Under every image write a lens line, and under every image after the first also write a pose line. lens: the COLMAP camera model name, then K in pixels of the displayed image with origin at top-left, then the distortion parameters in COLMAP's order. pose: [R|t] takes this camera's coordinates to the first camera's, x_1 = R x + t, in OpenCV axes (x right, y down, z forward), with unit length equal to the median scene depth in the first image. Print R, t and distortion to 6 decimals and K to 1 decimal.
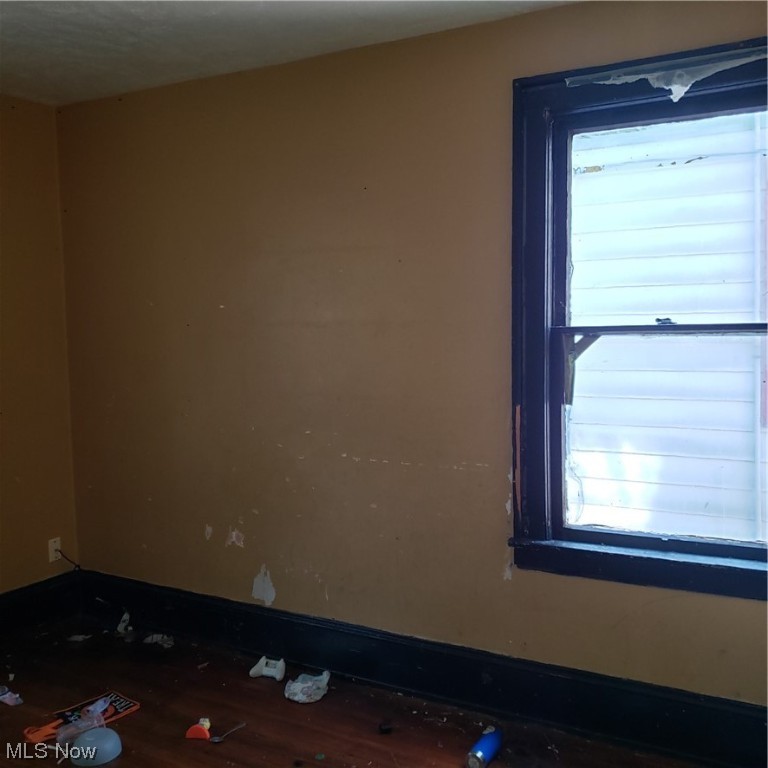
lens RADIAL K [[779.5, 0, 401.0], [0, 779.5, 382.5], [0, 0, 1]] dist [0.012296, -0.013381]
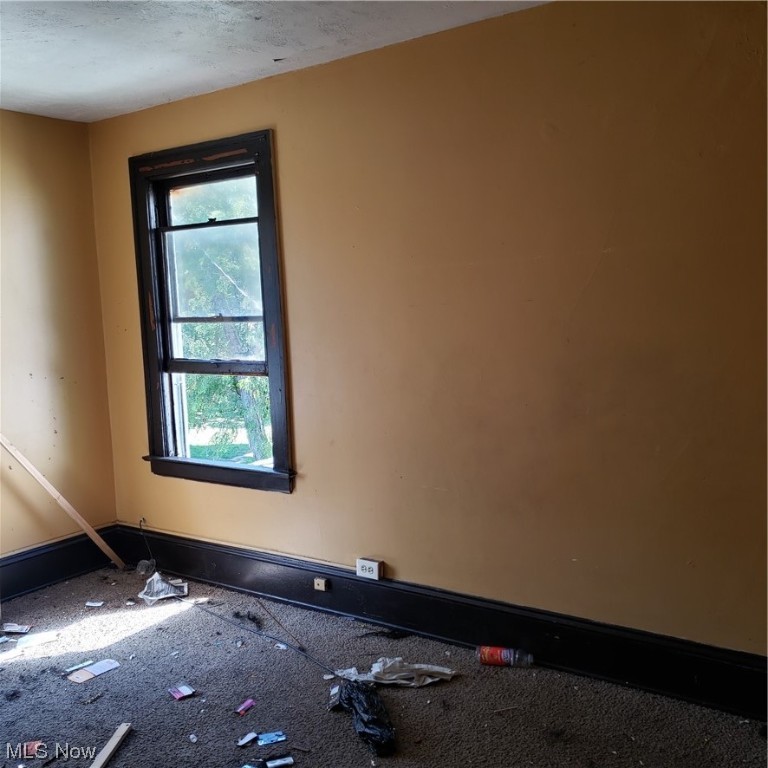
lens RADIAL K [[779.5, 0, 401.0], [0, 779.5, 382.5], [0, 0, 1]] dist [0.012296, -0.013381]
pose [[0.989883, -0.020116, -0.140449, 0.837878], [0.025421, 0.999025, 0.036082, 0.010491], [0.139587, -0.039288, 0.989430, -0.445814]]
